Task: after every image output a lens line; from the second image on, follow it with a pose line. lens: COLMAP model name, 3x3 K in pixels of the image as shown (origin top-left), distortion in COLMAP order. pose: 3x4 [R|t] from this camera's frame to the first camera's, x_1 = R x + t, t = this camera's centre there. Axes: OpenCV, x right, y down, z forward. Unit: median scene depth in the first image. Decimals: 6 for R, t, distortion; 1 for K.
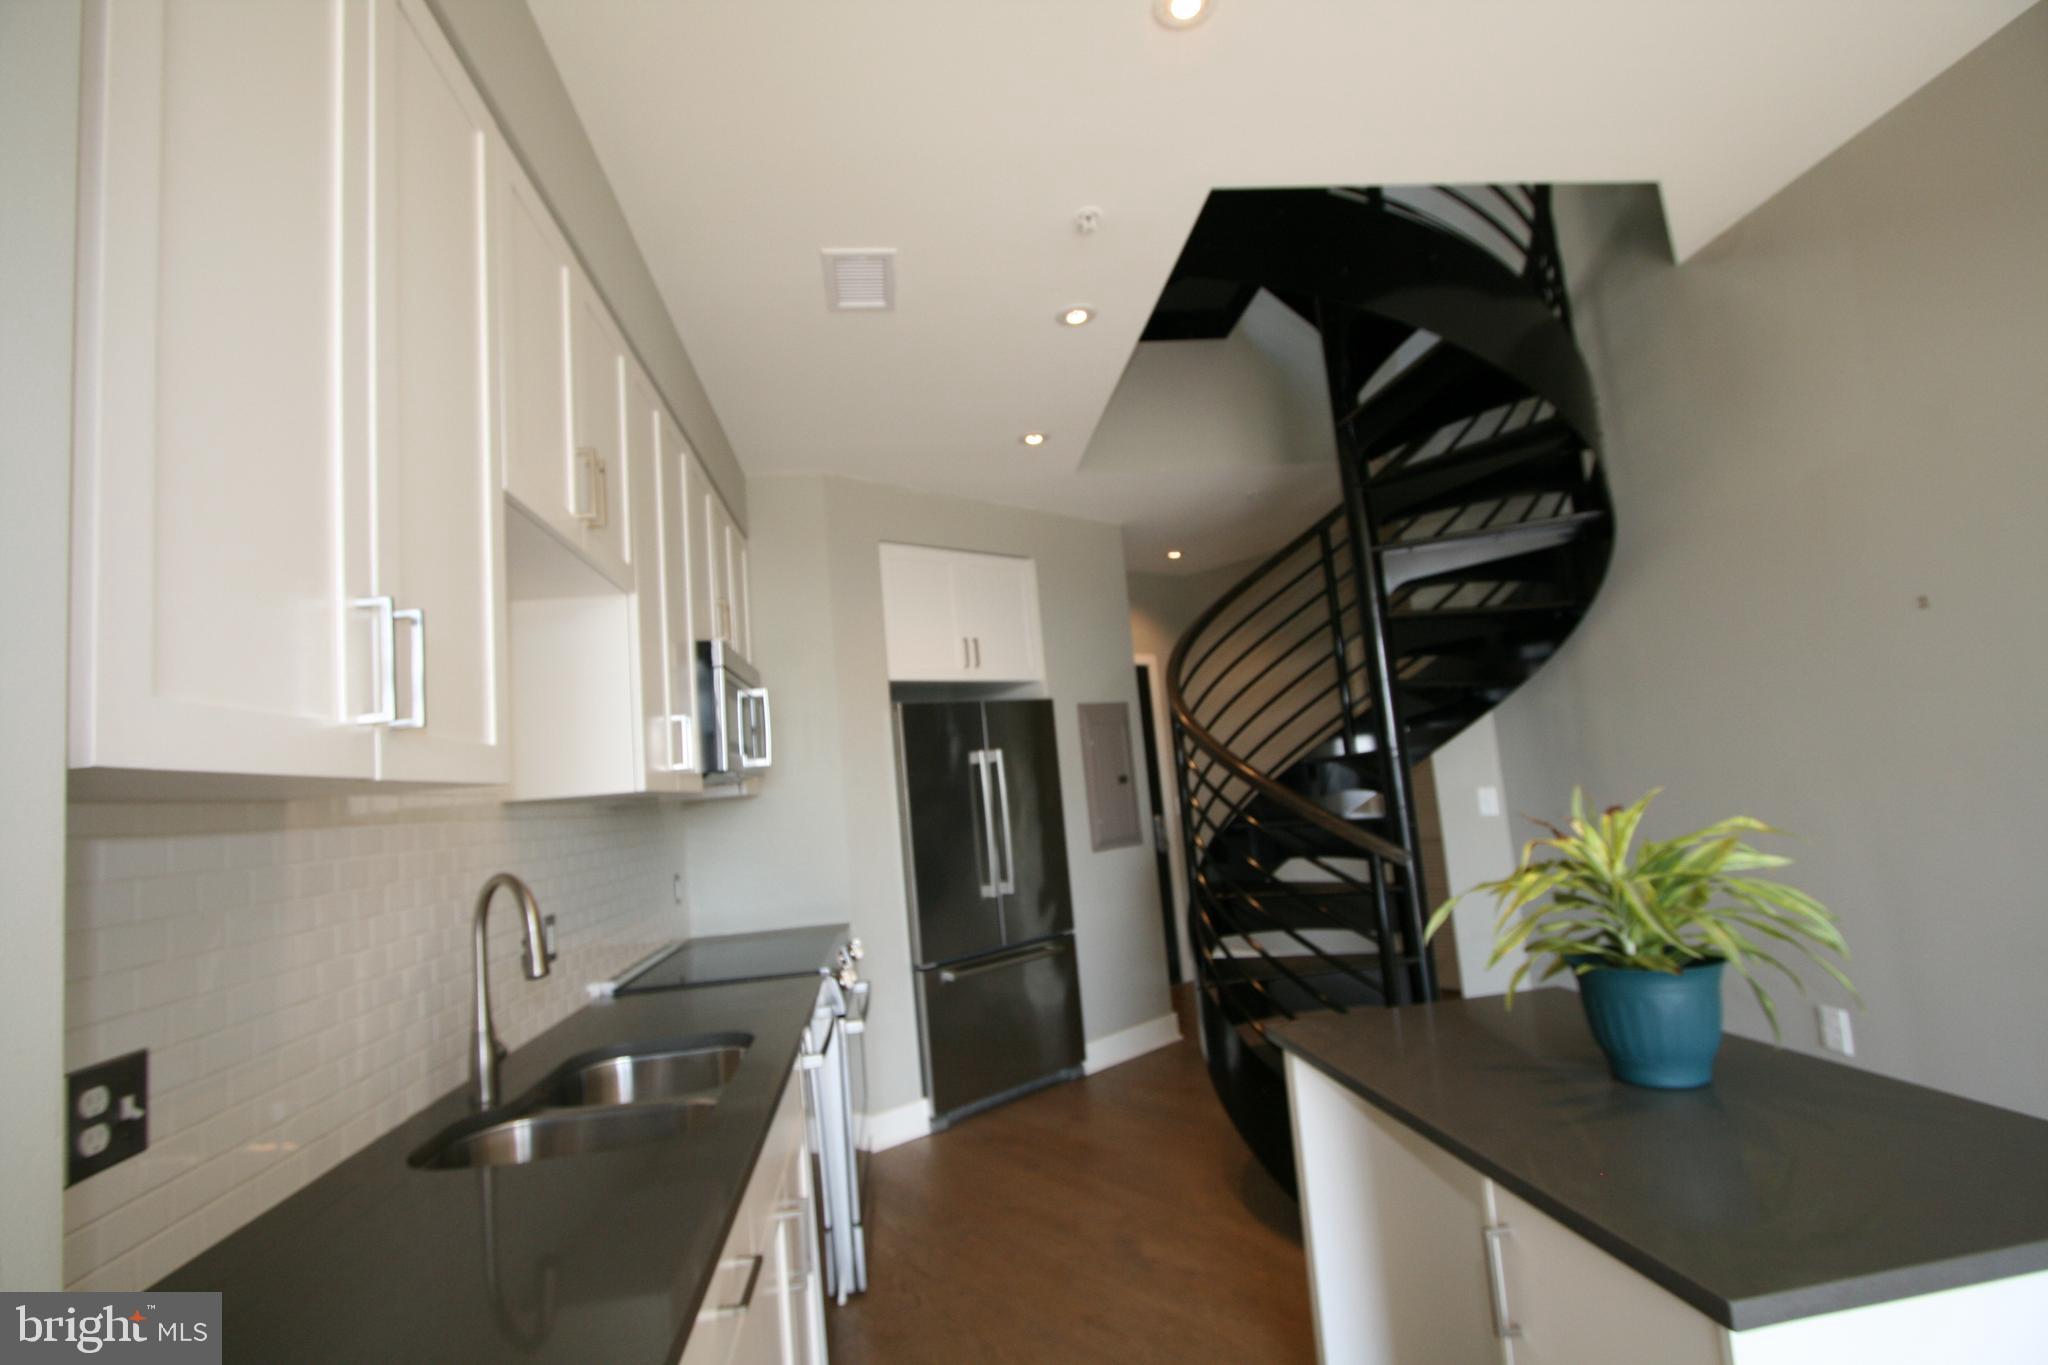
lens RADIAL K [[943.1, 0, 1020.7], [0, 943.1, 685.8], [0, 0, 1]] dist [-0.028691, 0.006228]
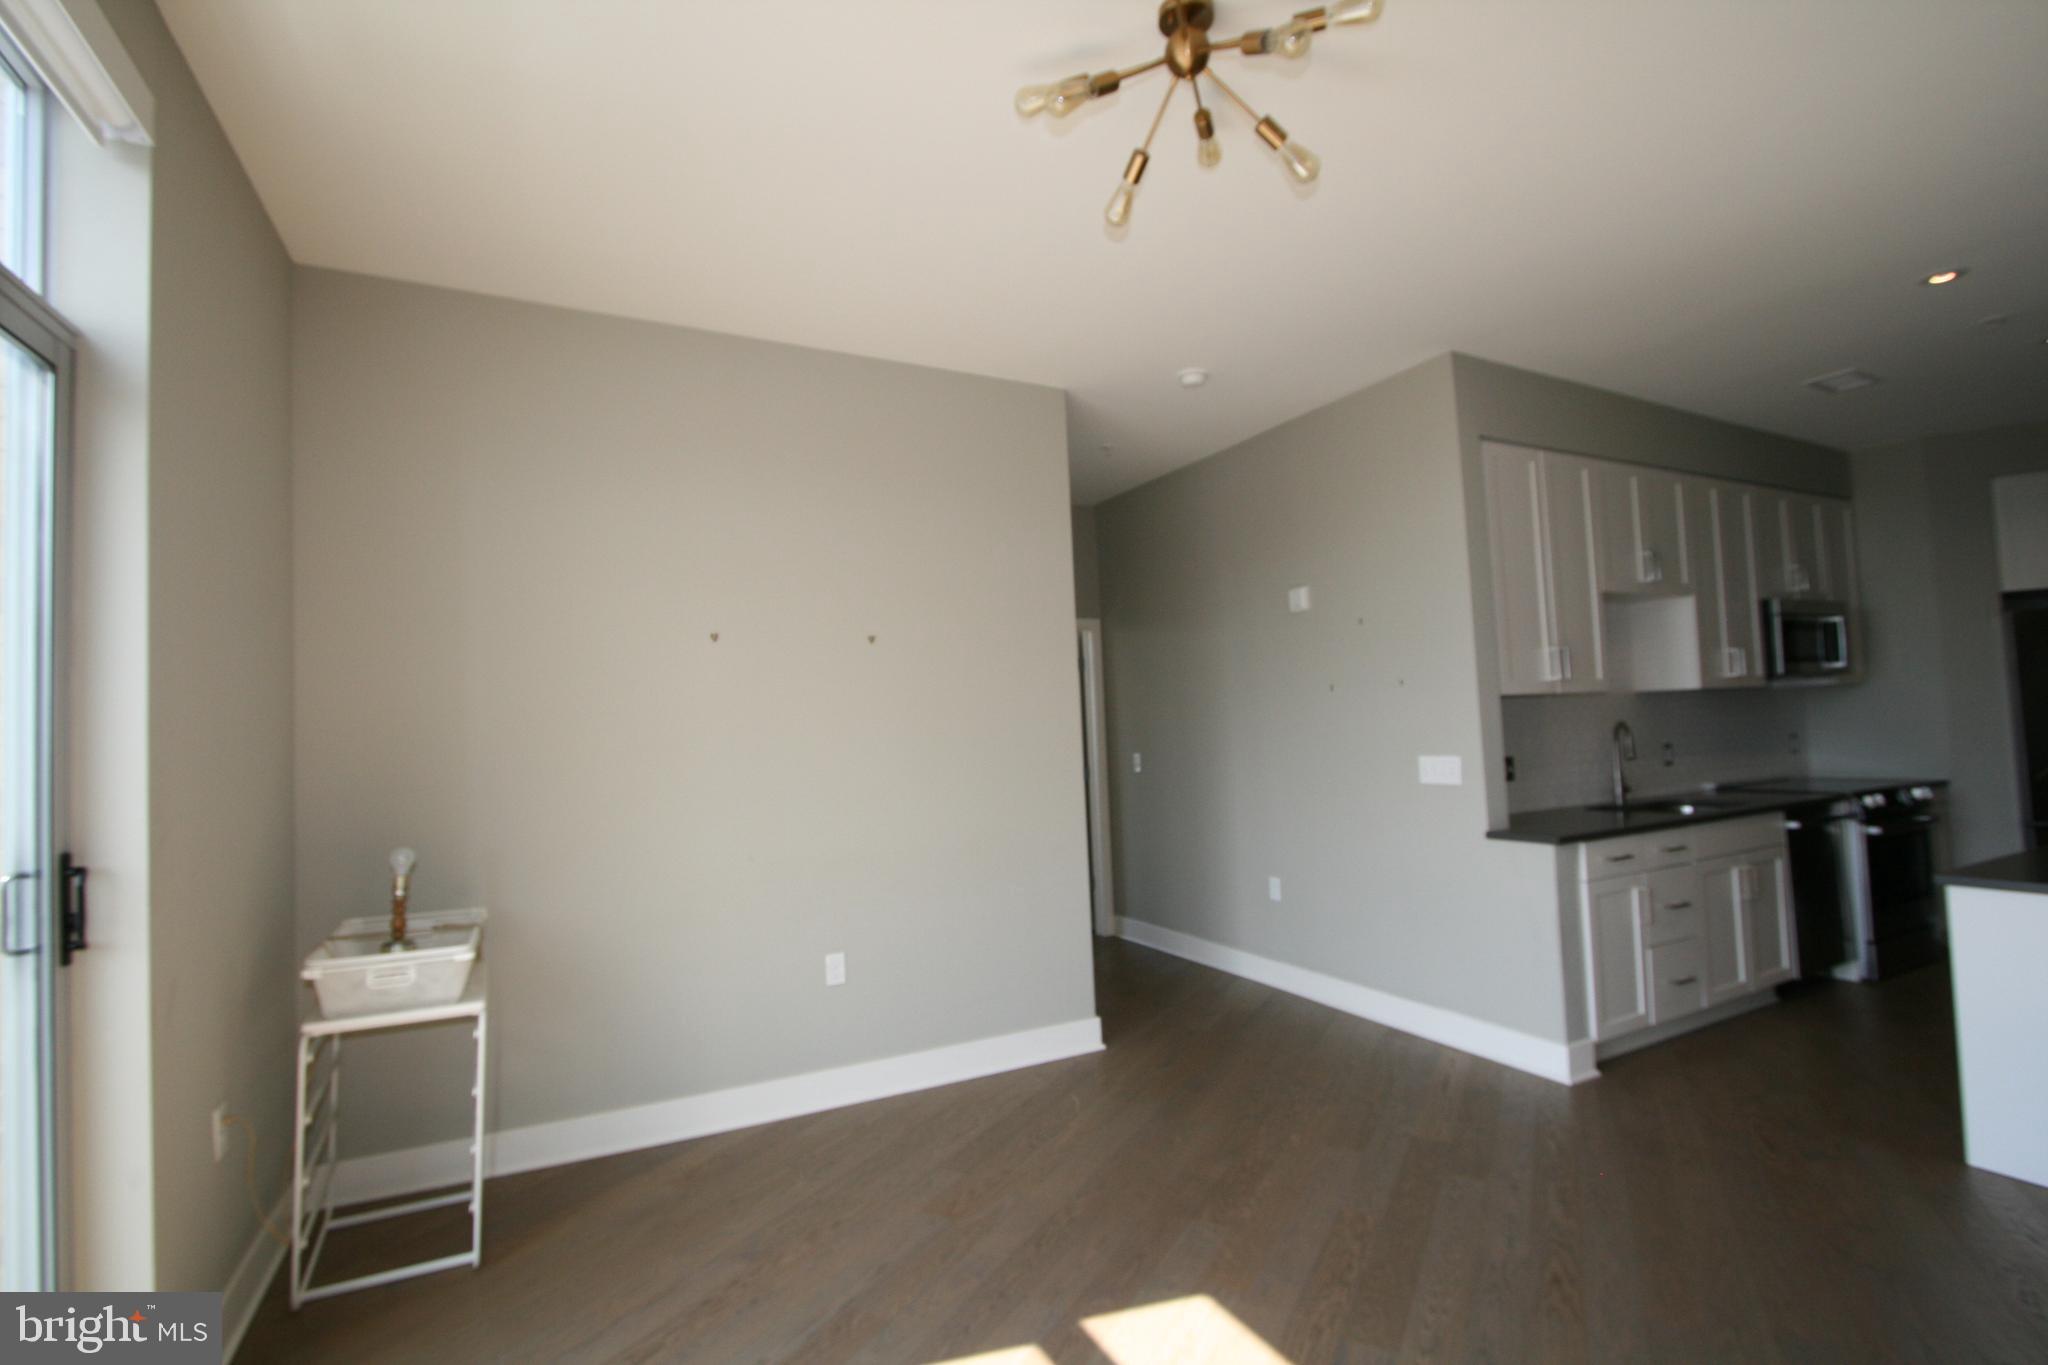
lens RADIAL K [[943.1, 0, 1020.7], [0, 943.1, 685.8], [0, 0, 1]] dist [-0.028691, 0.006228]
pose [[0.338942, 0.026377, -0.940437, 0.601788], [0.115344, 0.990901, 0.069364, -0.124019], [0.933710, -0.131984, 0.332816, -0.651194]]
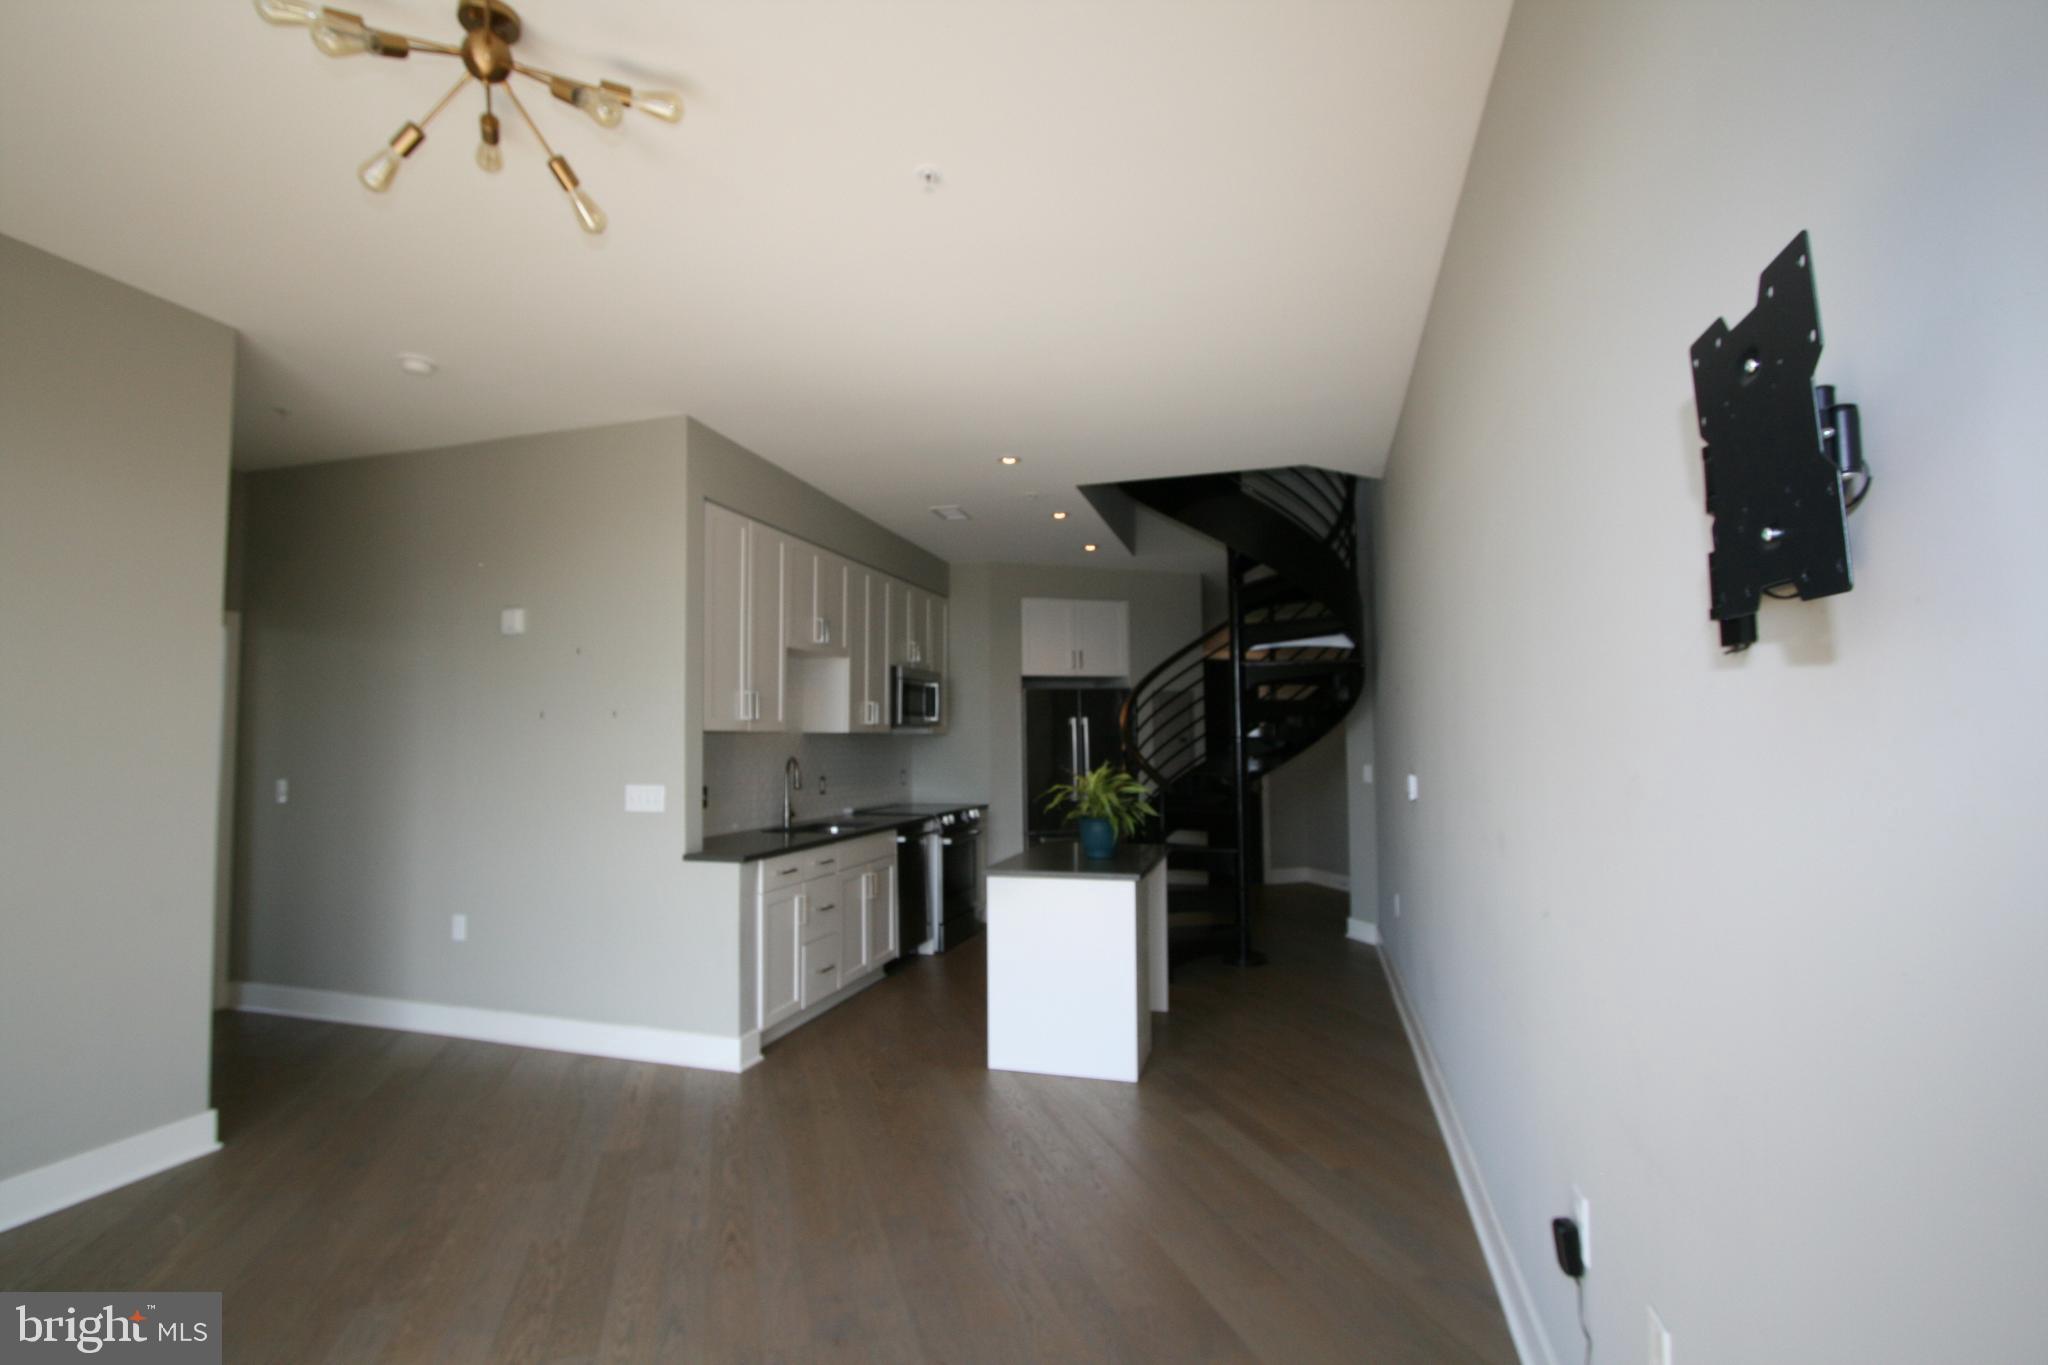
lens RADIAL K [[943.1, 0, 1020.7], [0, 943.1, 685.8], [0, 0, 1]] dist [-0.028691, 0.006228]
pose [[0.917823, 0.055865, -0.393039, 0.617033], [-0.028069, 0.996703, 0.076120, -0.134070], [0.395995, -0.058833, 0.916366, -0.710344]]
